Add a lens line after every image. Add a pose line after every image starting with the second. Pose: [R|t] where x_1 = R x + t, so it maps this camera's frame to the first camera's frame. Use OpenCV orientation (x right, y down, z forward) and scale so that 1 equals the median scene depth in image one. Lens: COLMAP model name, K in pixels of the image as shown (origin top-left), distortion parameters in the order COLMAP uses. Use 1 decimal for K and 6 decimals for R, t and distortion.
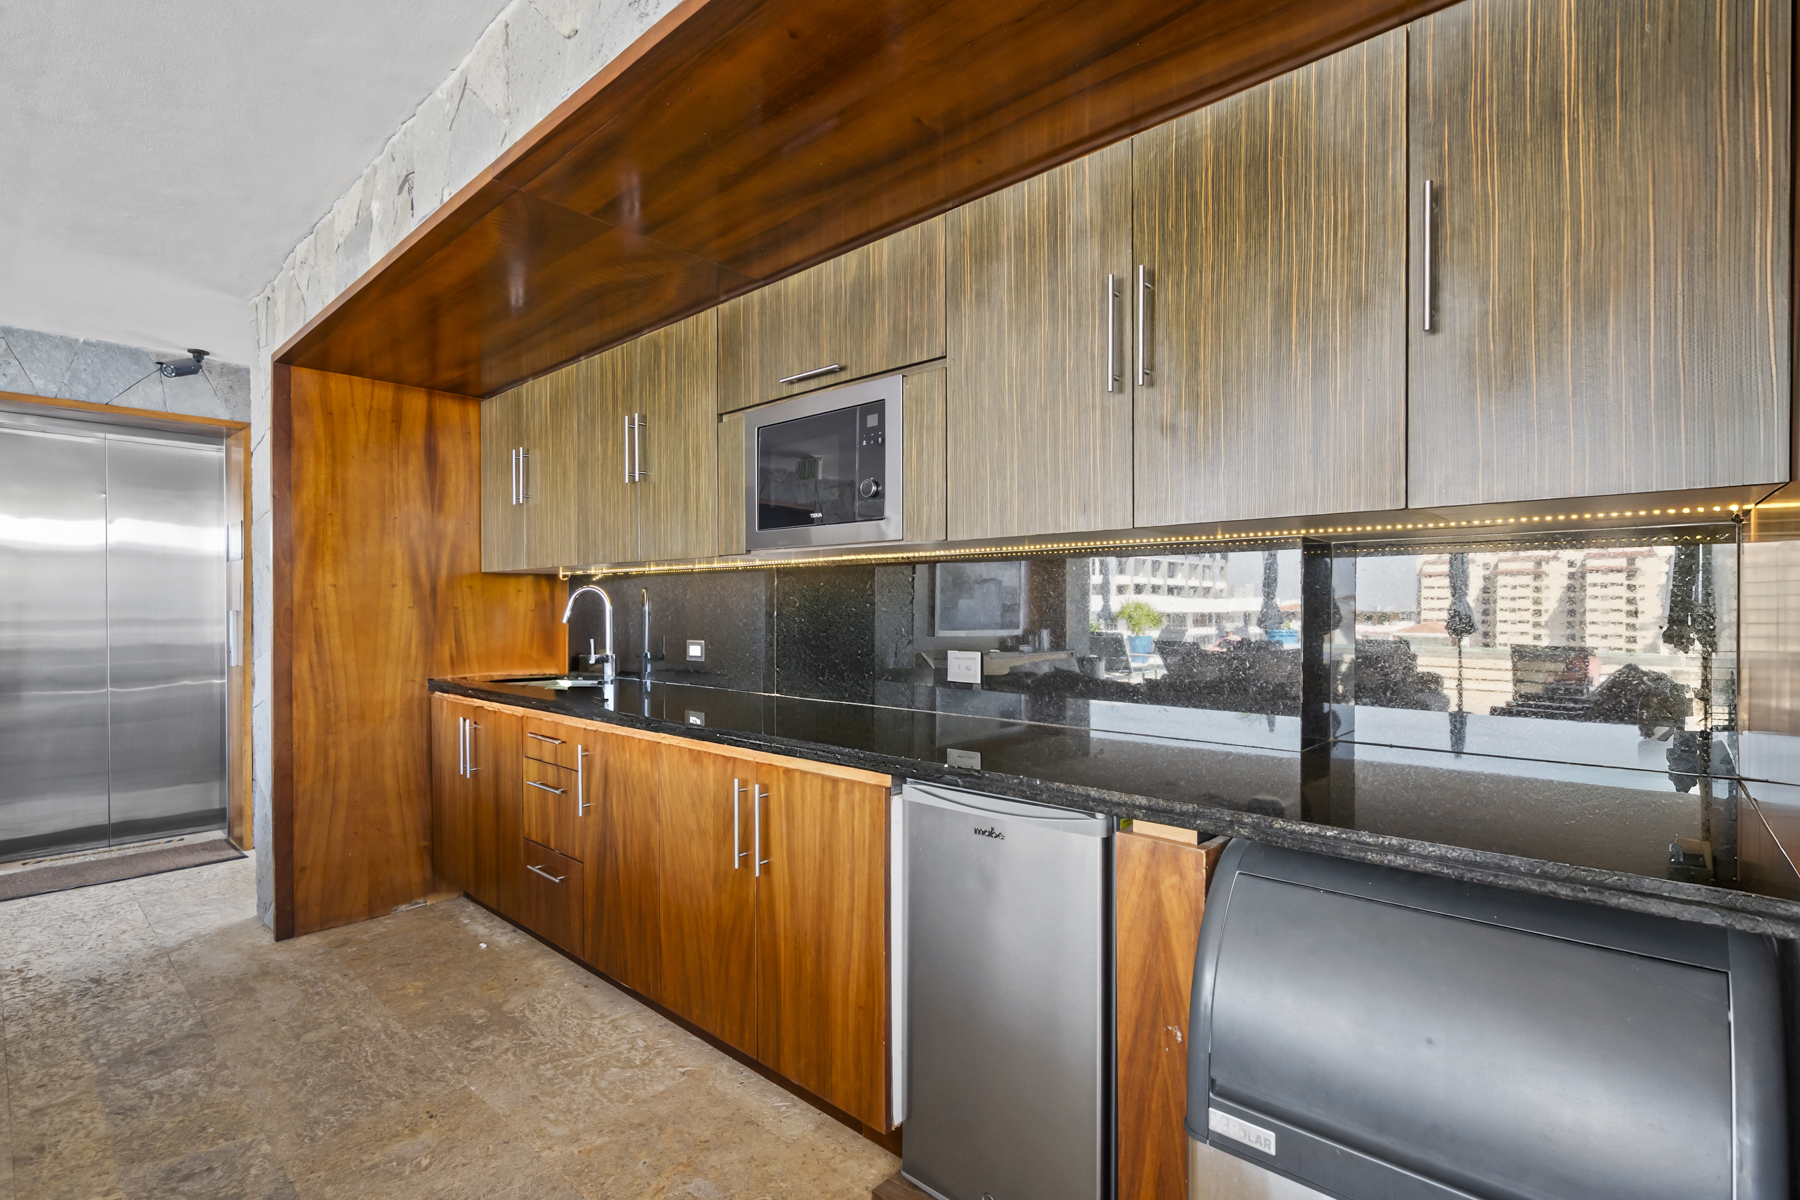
lens RADIAL K [[819.8, 0, 898.1], [0, 819.8, 610.3], [0, 0, 1]] dist [0.003707, 0.000524]
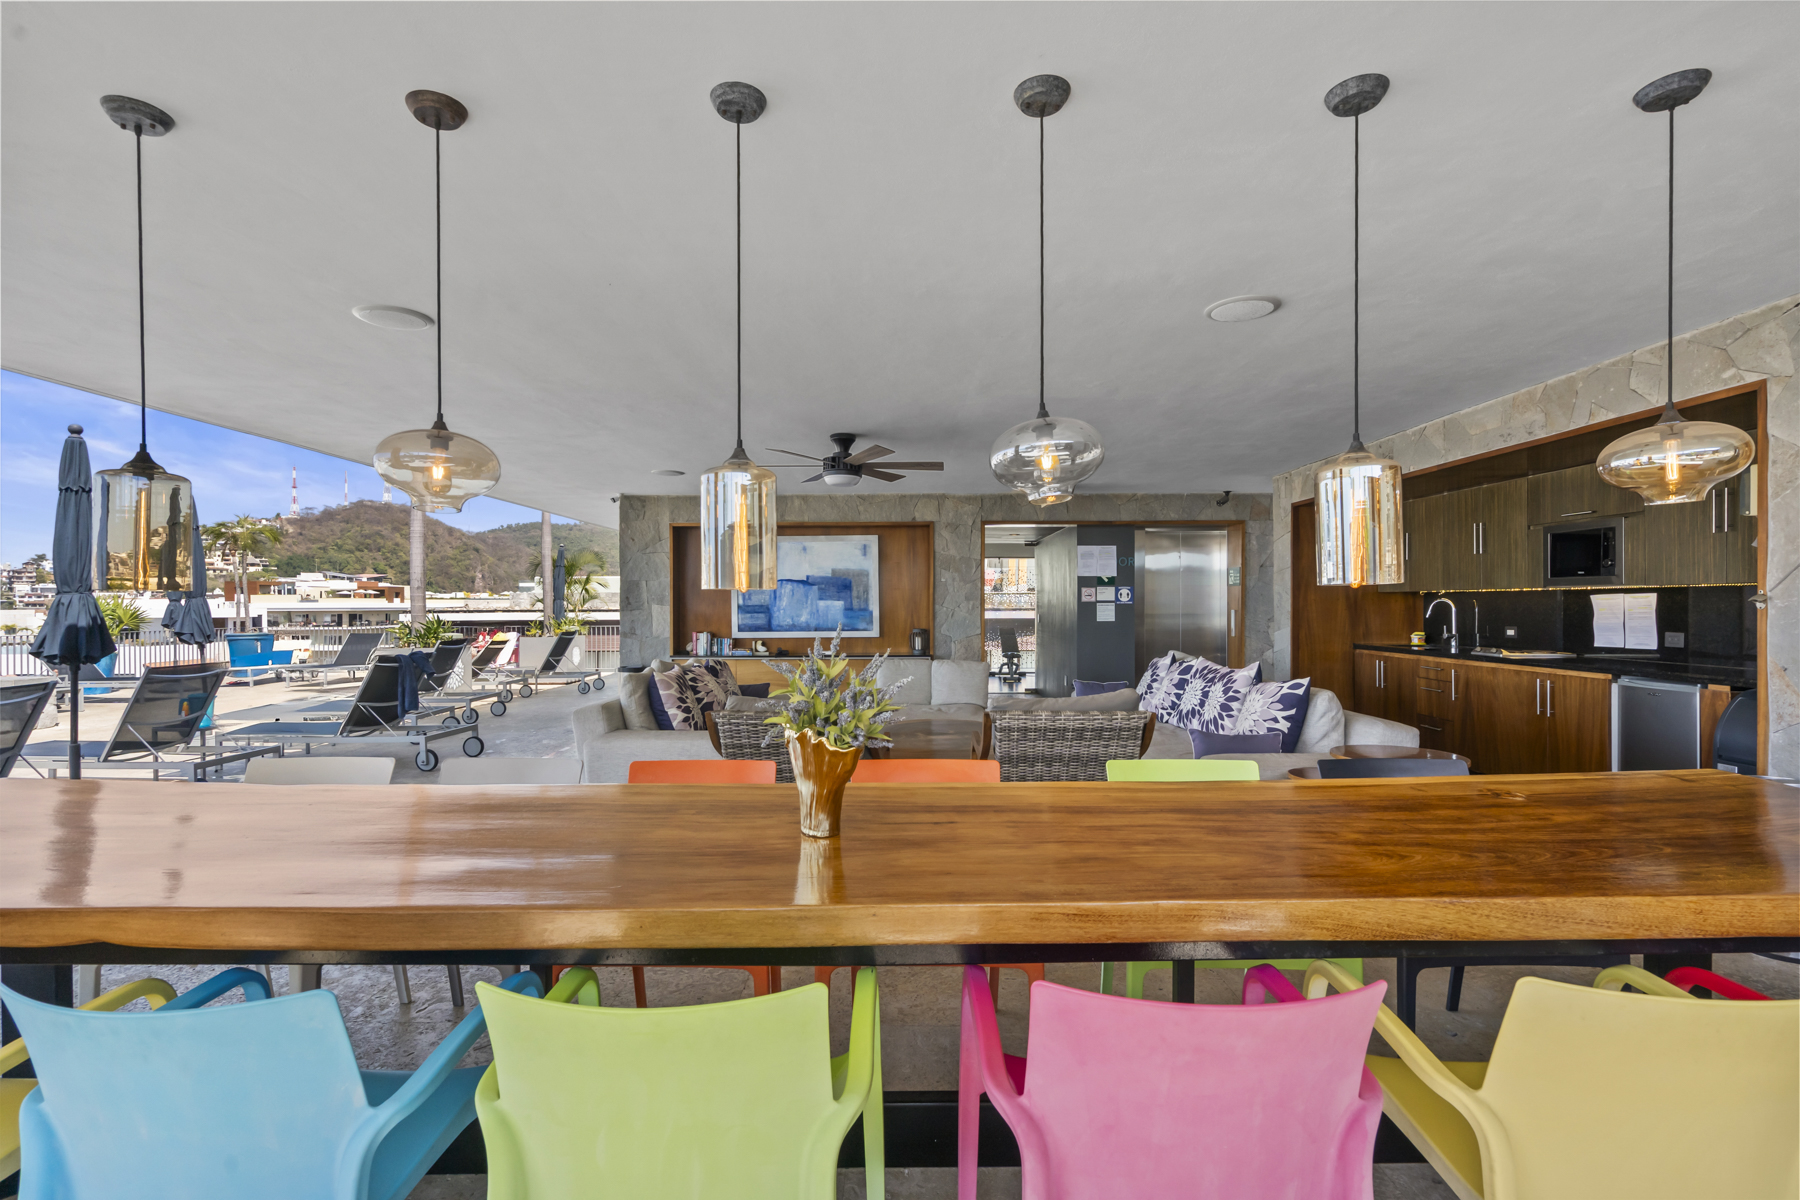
lens RADIAL K [[819.8, 0, 898.1], [0, 819.8, 610.3], [0, 0, 1]] dist [0.003707, 0.000524]
pose [[0.664105, 0.003390, -0.747631, 0.299018], [0.000616, 0.999987, 0.005082, -0.016759], [0.747639, -0.003836, 0.664094, -1.674276]]
